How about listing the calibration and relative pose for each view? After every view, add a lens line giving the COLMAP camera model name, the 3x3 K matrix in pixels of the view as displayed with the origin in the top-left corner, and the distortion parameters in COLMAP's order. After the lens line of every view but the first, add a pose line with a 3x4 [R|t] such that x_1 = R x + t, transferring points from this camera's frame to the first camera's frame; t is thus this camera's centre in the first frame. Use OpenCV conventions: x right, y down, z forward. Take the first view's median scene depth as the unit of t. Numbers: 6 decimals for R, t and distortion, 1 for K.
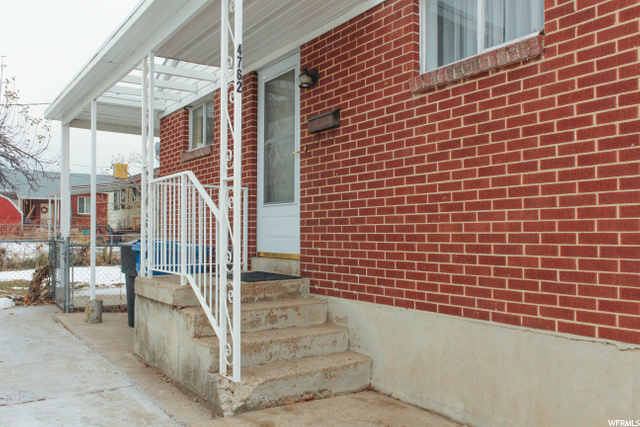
lens RADIAL K [[558.7, 0, 320.0], [0, 558.7, 213.5], [0, 0, 1]] dist [-0.003290, -0.000782]
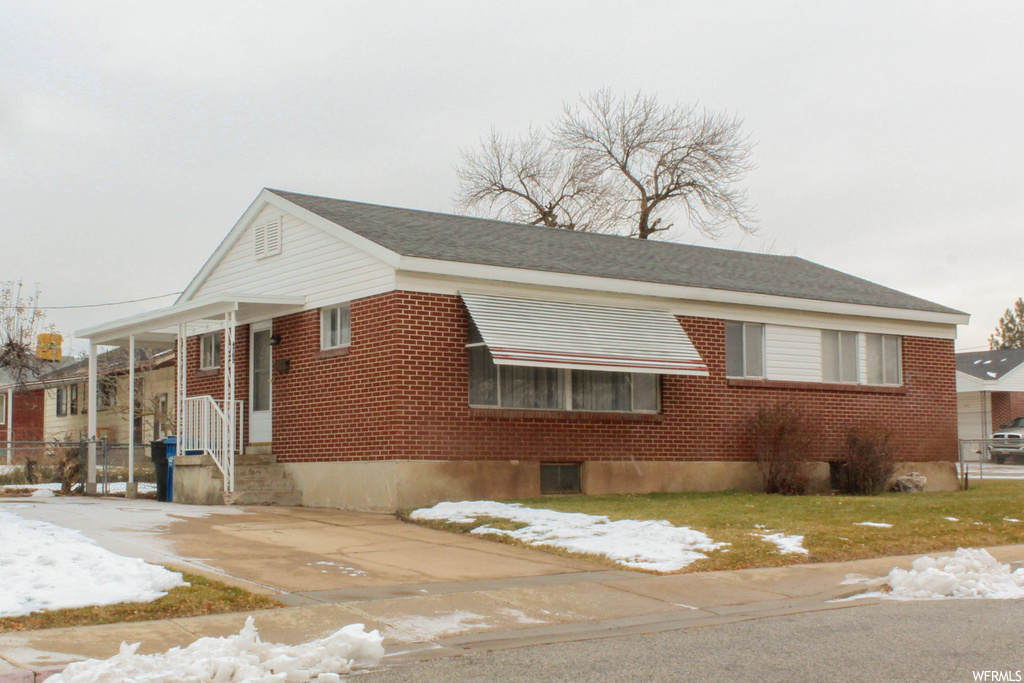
lens RADIAL K [[1622.5, 0, 512.0], [0, 1622.5, 341.5], [0, 0, 1]] dist [-0.036954, -0.047573]
pose [[0.999969, -0.007561, -0.002046, 0.710444], [0.007455, 0.998824, -0.047904, 0.011693], [0.002406, 0.047888, 0.998850, -3.952518]]
